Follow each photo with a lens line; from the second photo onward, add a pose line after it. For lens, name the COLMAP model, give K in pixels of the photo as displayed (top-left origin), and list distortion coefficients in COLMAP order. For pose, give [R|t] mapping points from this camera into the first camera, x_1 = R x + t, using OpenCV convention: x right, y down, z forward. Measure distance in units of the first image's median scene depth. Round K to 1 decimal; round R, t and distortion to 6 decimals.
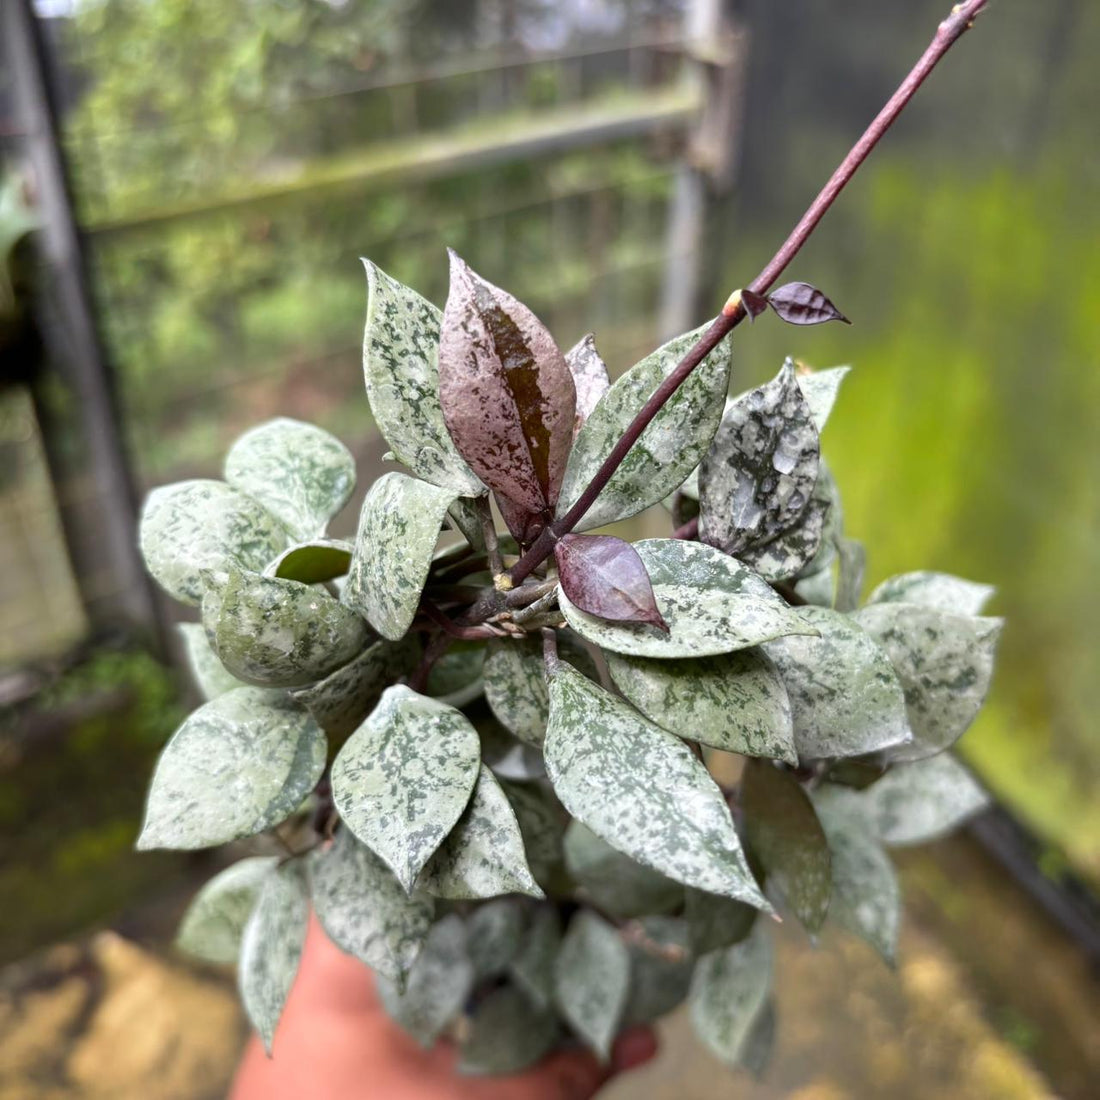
lens RADIAL K [[893.6, 0, 550.0], [0, 893.6, 550.0], [0, 0, 1]] dist [0.088012, -0.176037]
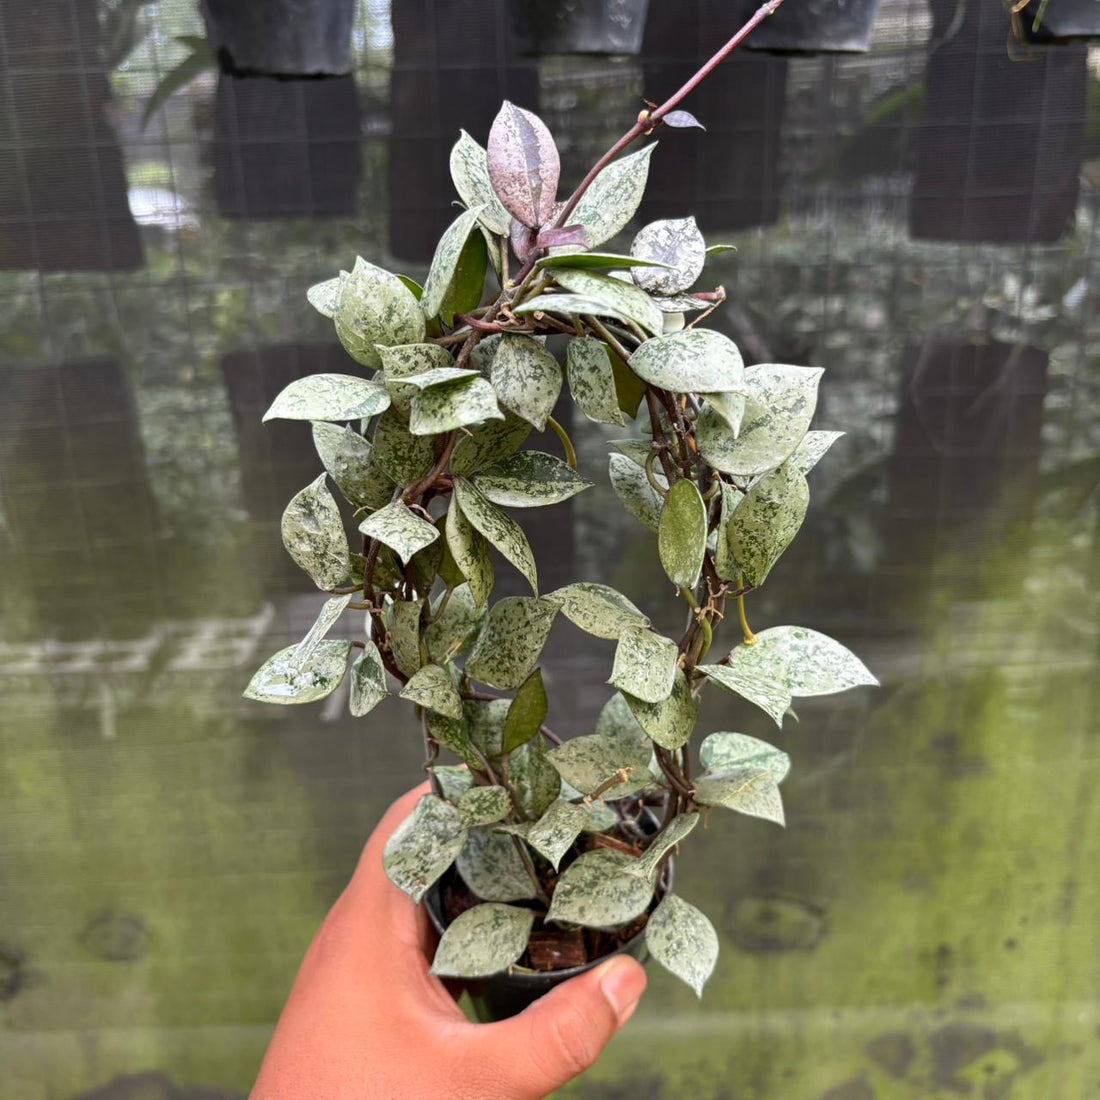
lens RADIAL K [[893.6, 0, 550.0], [0, 893.6, 550.0], [0, 0, 1]] dist [0.088012, -0.176037]
pose [[0.990543, 0.099937, -0.094011, 0.238041], [-0.126933, 0.927597, -0.351357, 1.101185], [0.052090, 0.359968, 0.931509, -0.414477]]
